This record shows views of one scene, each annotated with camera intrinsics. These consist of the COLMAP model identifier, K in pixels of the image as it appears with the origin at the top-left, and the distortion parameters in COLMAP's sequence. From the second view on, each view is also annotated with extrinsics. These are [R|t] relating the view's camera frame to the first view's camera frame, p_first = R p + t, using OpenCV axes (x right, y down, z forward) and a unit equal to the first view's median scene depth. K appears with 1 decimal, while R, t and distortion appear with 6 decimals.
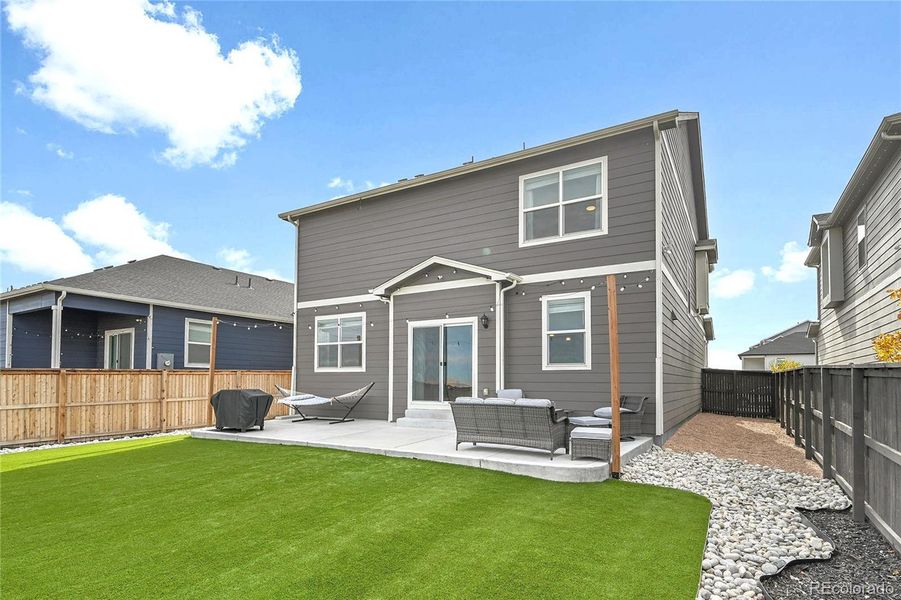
lens RADIAL K [[461.3, 0, 454.3], [0, 461.3, 359.5], [0, 0, 1]] dist [0.001811, -0.000720]
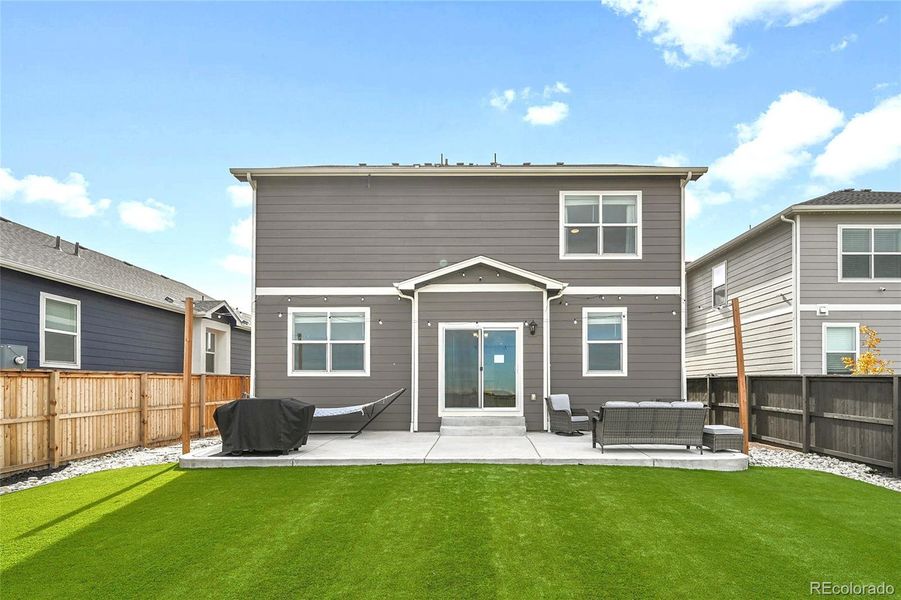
lens RADIAL K [[461.3, 0, 470.8], [0, 461.3, 375.6], [0, 0, 1]] dist [0.001811, -0.000720]
pose [[0.869767, 0.008941, 0.493382, -0.543660], [-0.020308, 0.999637, 0.017686, 0.007042], [-0.493045, -0.025402, 0.869633, 0.178114]]
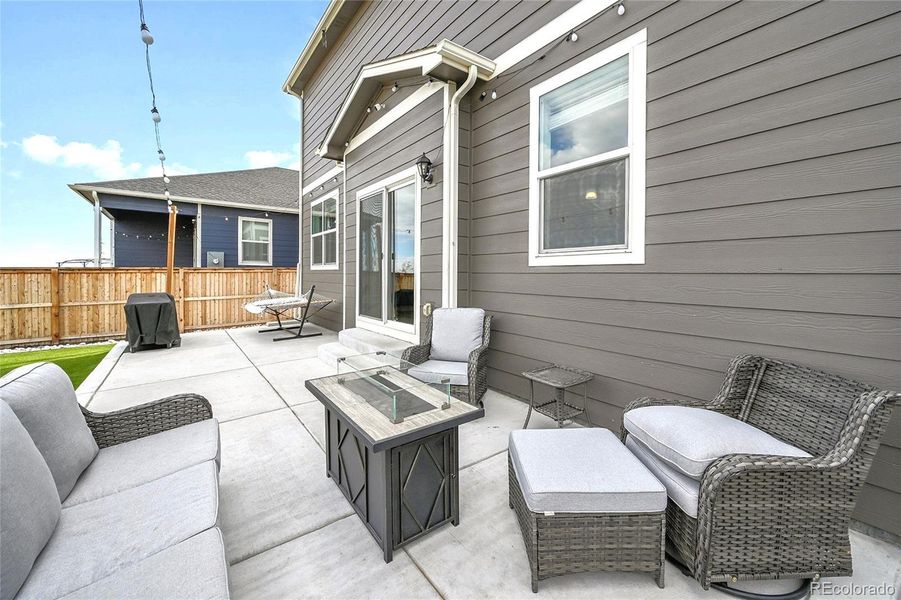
lens RADIAL K [[366.3, 0, 457.7], [0, 366.3, 273.3], [0, 0, 1]] dist [-0.002319, -0.000312]
pose [[0.926619, 0.000045, -0.376001, 0.243259], [0.016355, 0.999049, 0.040423, 0.014695], [0.375645, -0.043606, 0.925737, 0.628704]]
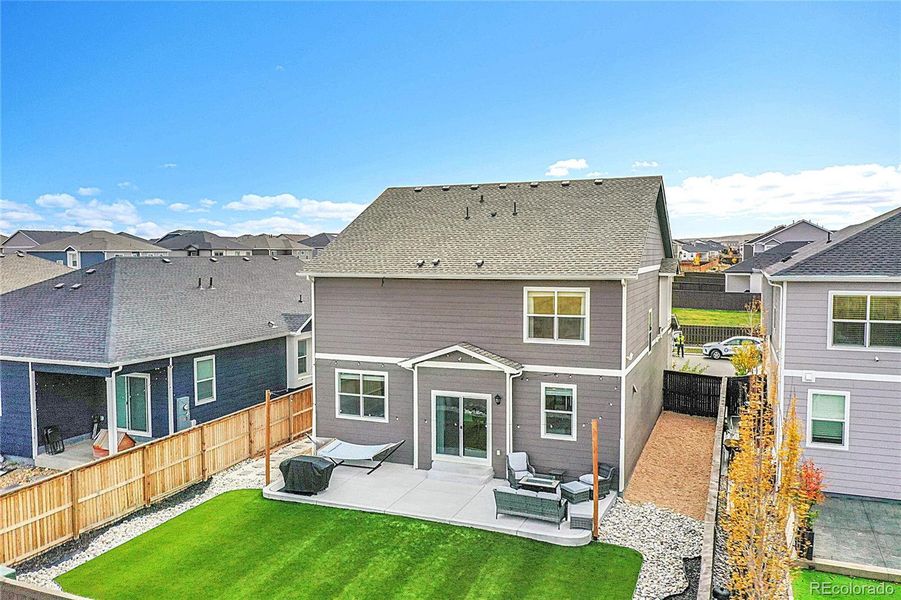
lens RADIAL K [[665.2, 0, 450.8], [0, 665.2, 281.6], [0, 0, 1]] dist [-0.000567, 0.007028]
pose [[0.989102, -0.010489, 0.146857, -0.333868], [-0.000238, 0.997344, 0.072834, -0.545158], [-0.147231, -0.072075, 0.986473, -0.807312]]
